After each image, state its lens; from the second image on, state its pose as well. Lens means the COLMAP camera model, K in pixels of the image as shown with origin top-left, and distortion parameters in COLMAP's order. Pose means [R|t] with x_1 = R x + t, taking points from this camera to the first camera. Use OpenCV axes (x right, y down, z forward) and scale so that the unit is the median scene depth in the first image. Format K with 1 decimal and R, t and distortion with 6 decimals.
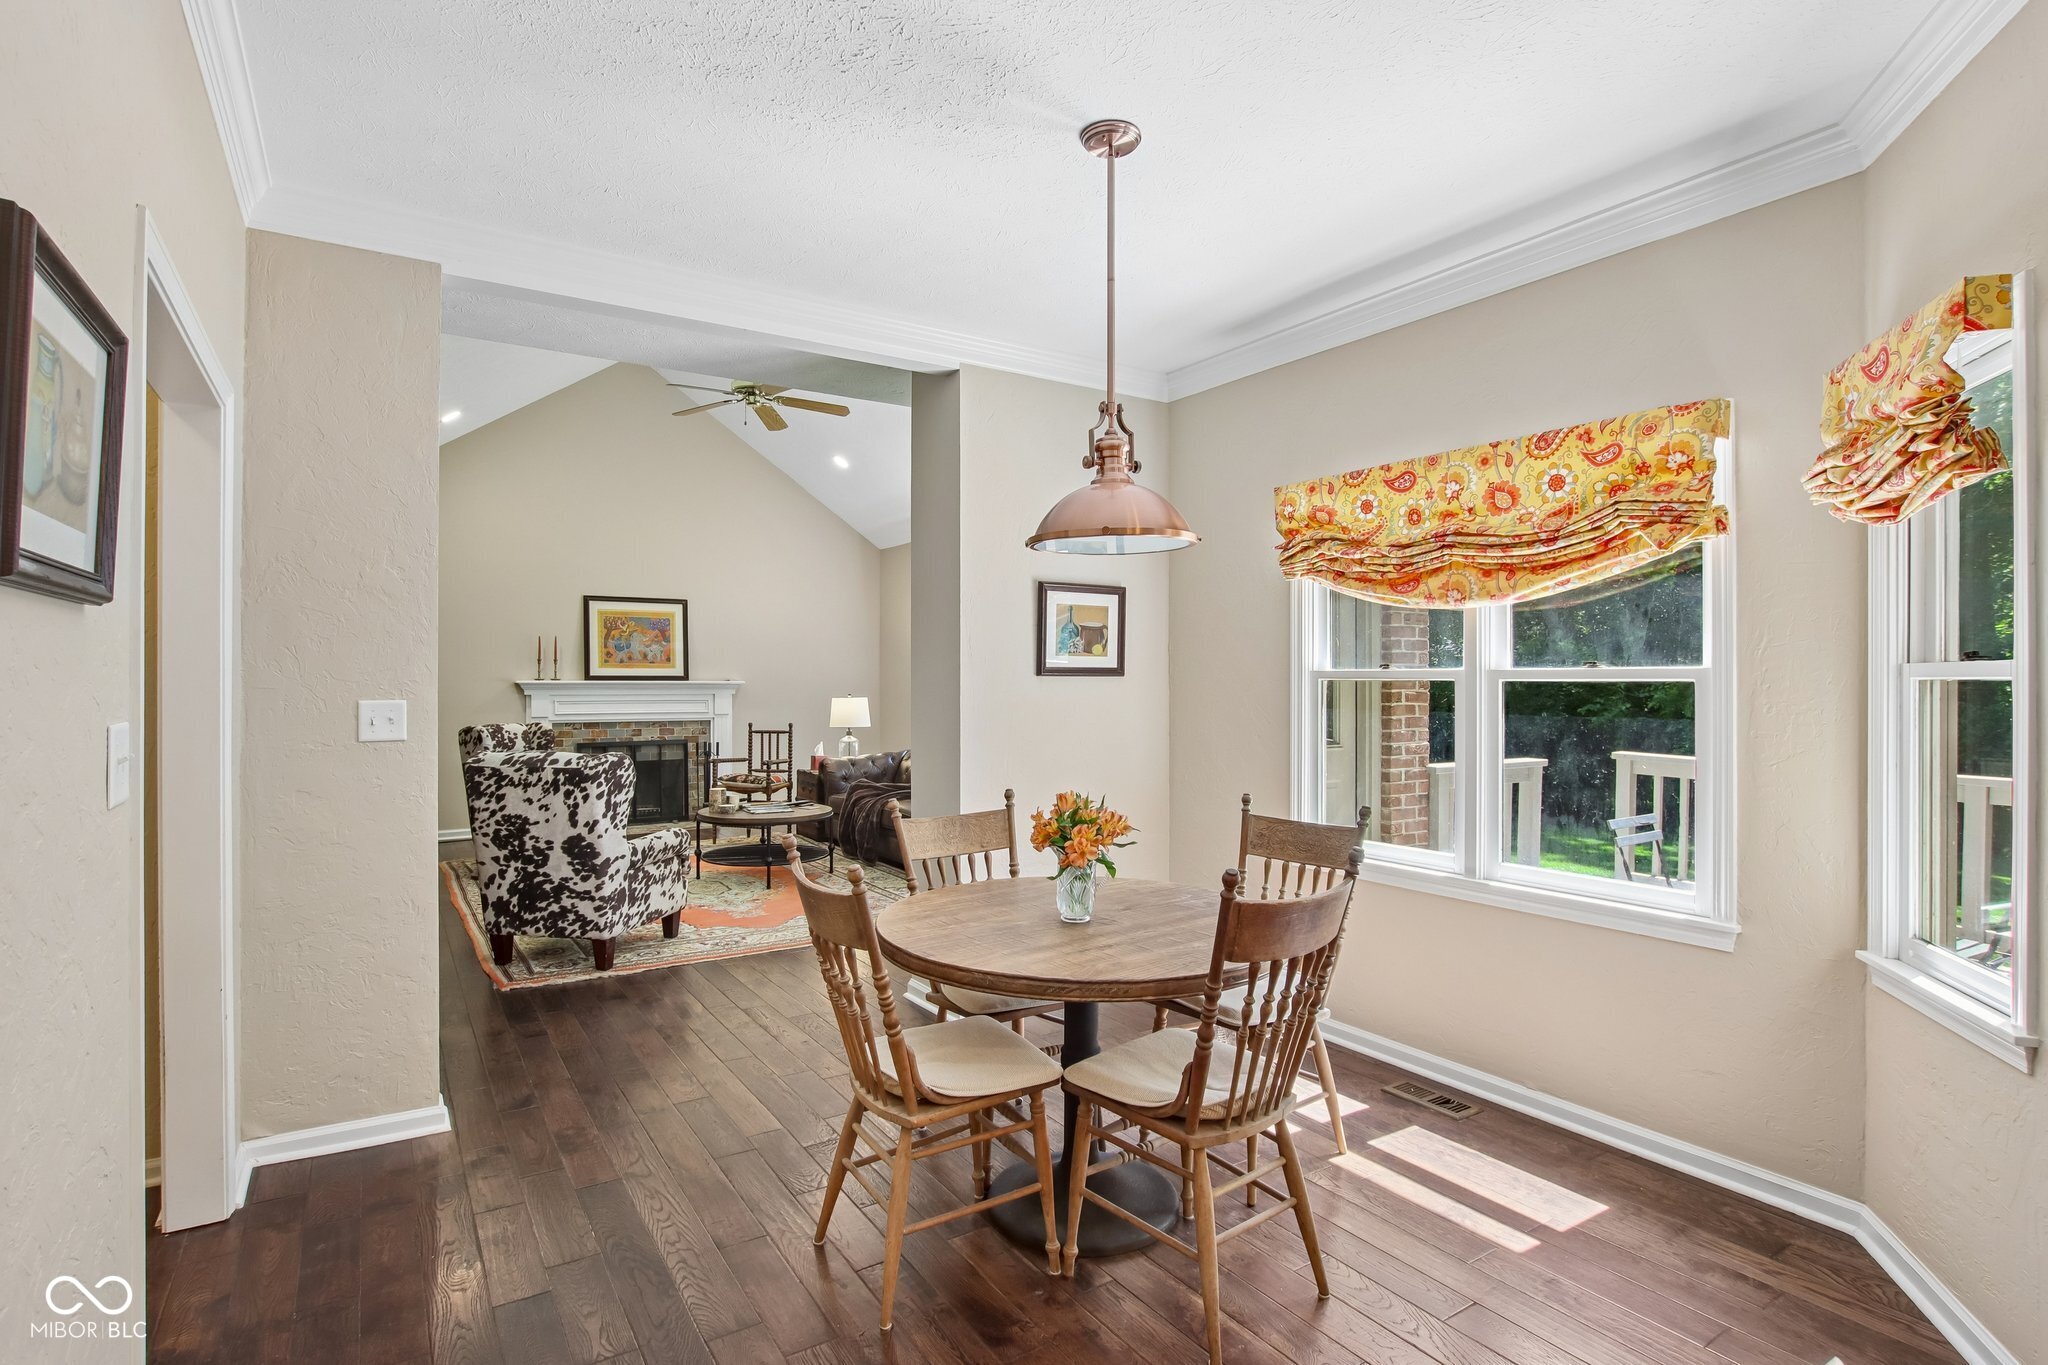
lens RADIAL K [[962.7, 0, 1023.4], [0, 962.7, 684.1], [0, 0, 1]] dist [-0.019236, -0.001060]
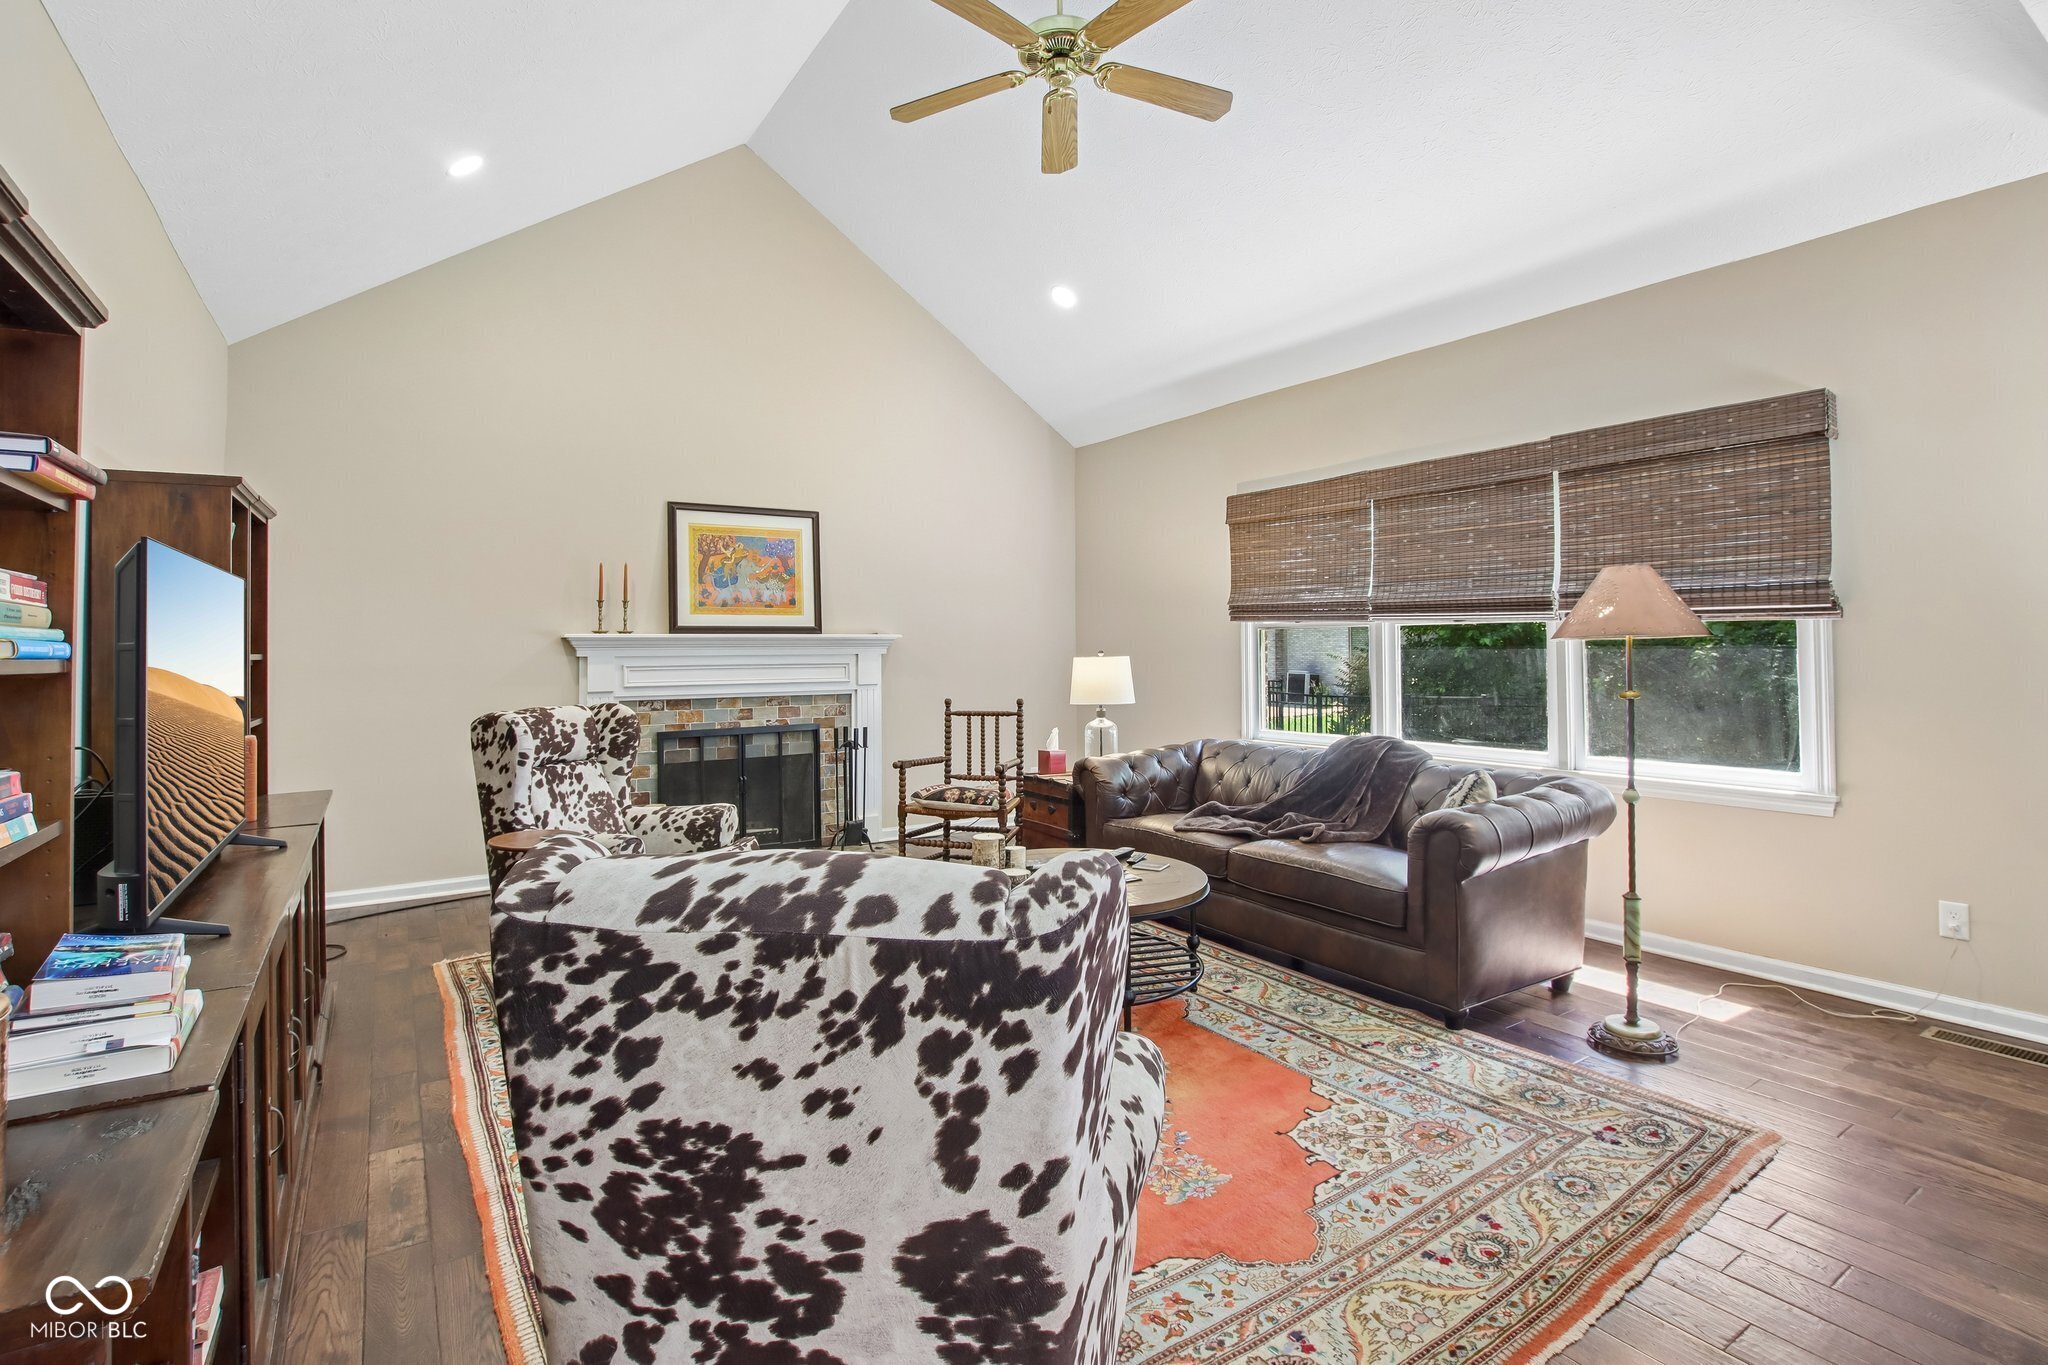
lens RADIAL K [[881.8, 0, 993.3], [0, 881.8, 622.6], [0, 0, 1]] dist [-0.027870, 0.000011]
pose [[0.999963, -0.007959, 0.003139, -0.453037], [0.008057, 0.999436, -0.032612, 0.018091], [-0.002877, 0.032636, 0.999463, 0.770364]]
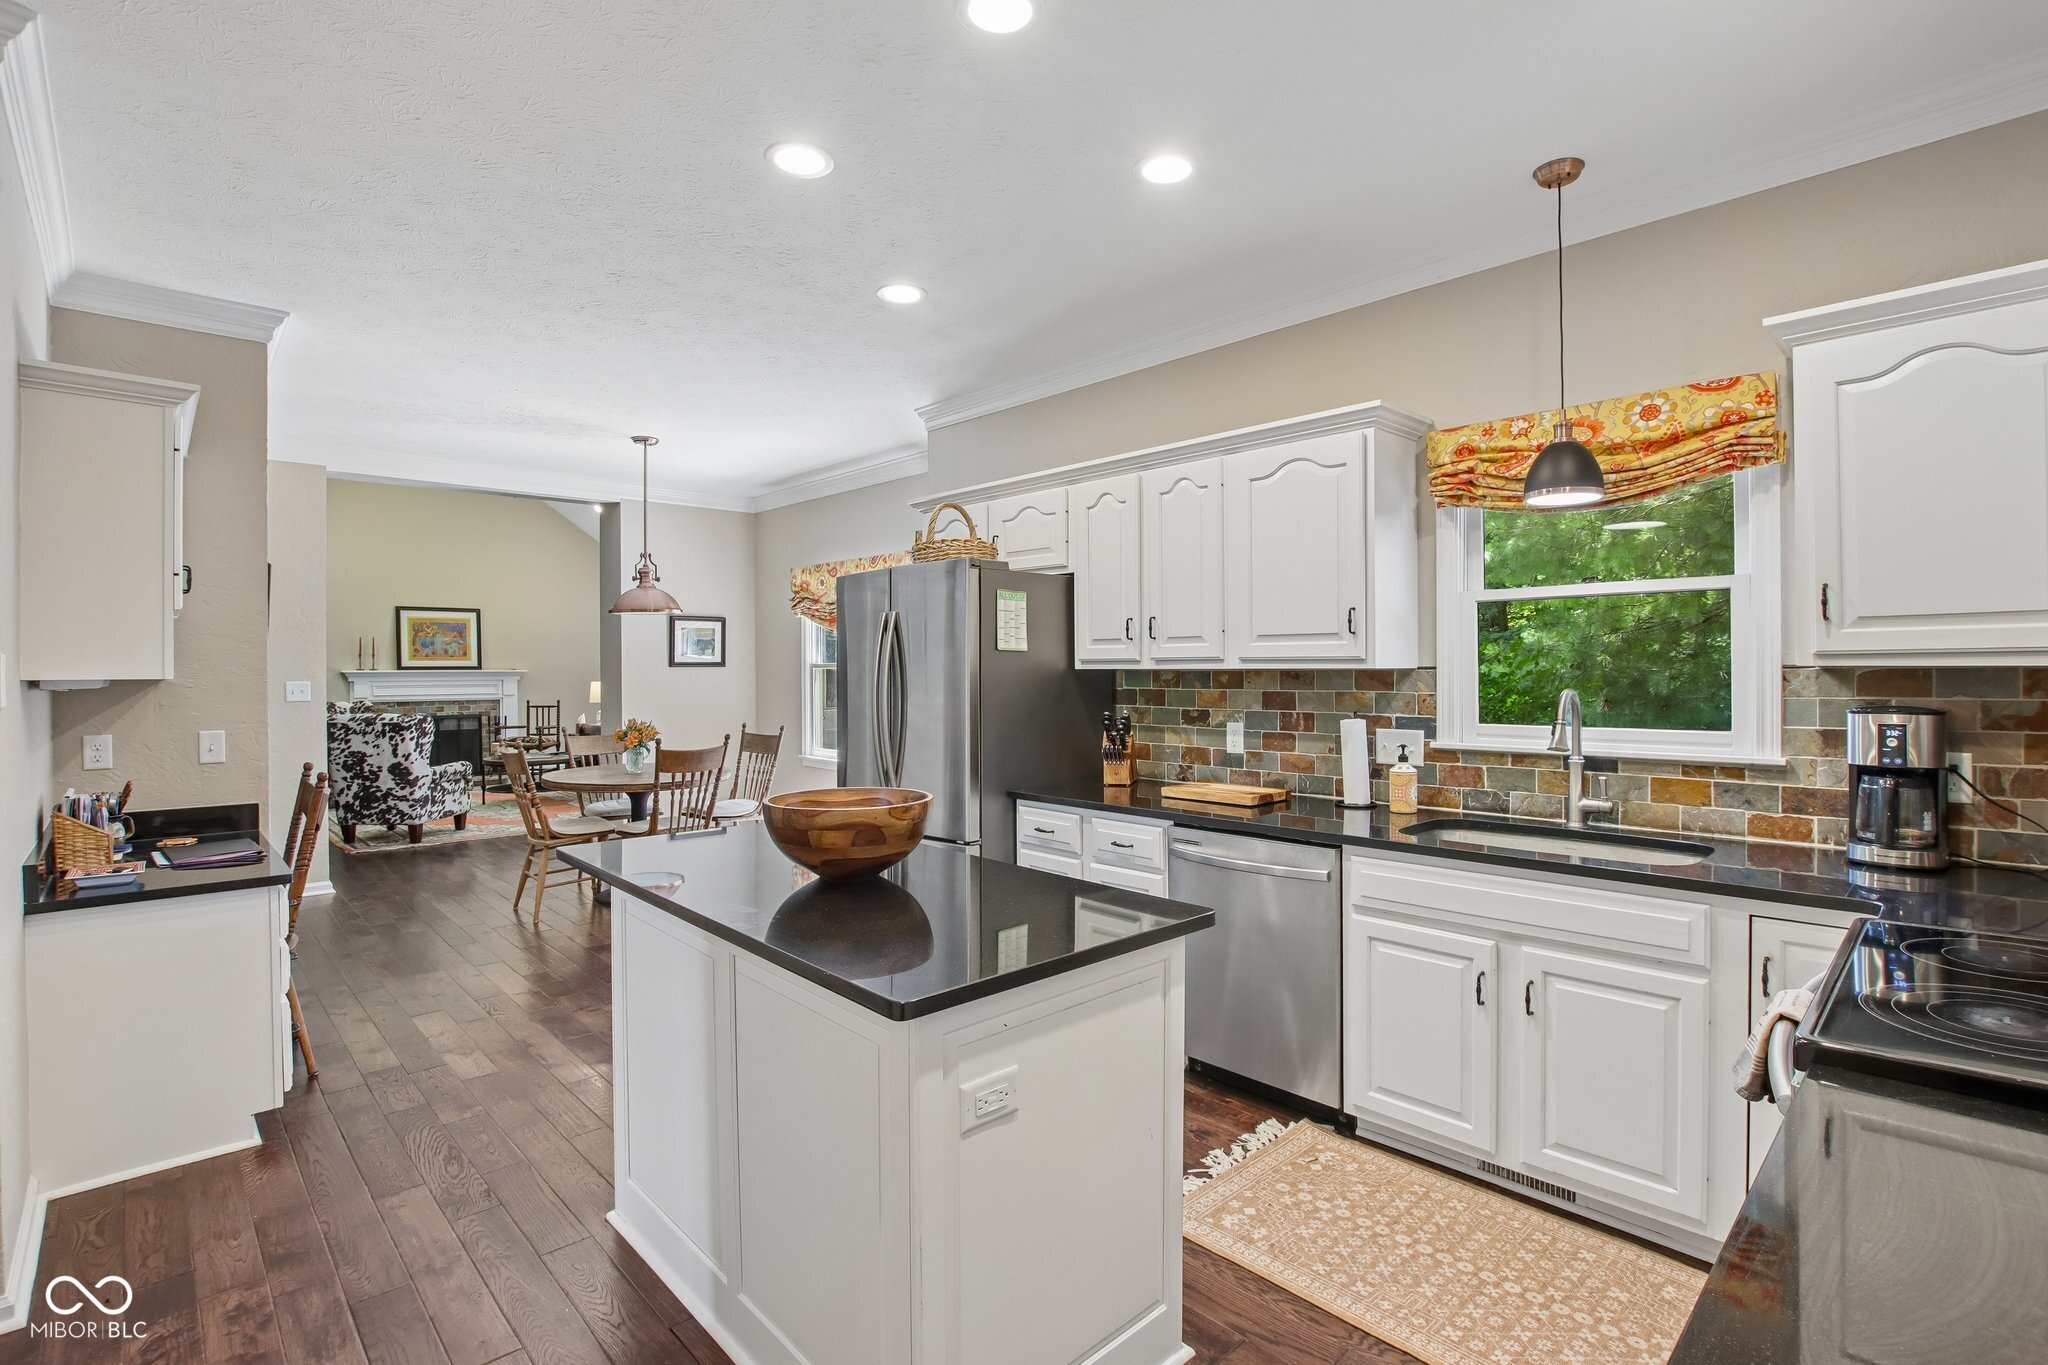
lens RADIAL K [[962.7, 0, 1034.6], [0, 962.7, 674.7], [0, 0, 1]] dist [-0.019236, -0.001060]
pose [[0.986171, -0.007657, 0.165554, 0.363135], [0.006584, 0.999954, 0.007028, -0.001802], [-0.165600, -0.005840, 0.986176, -0.840132]]
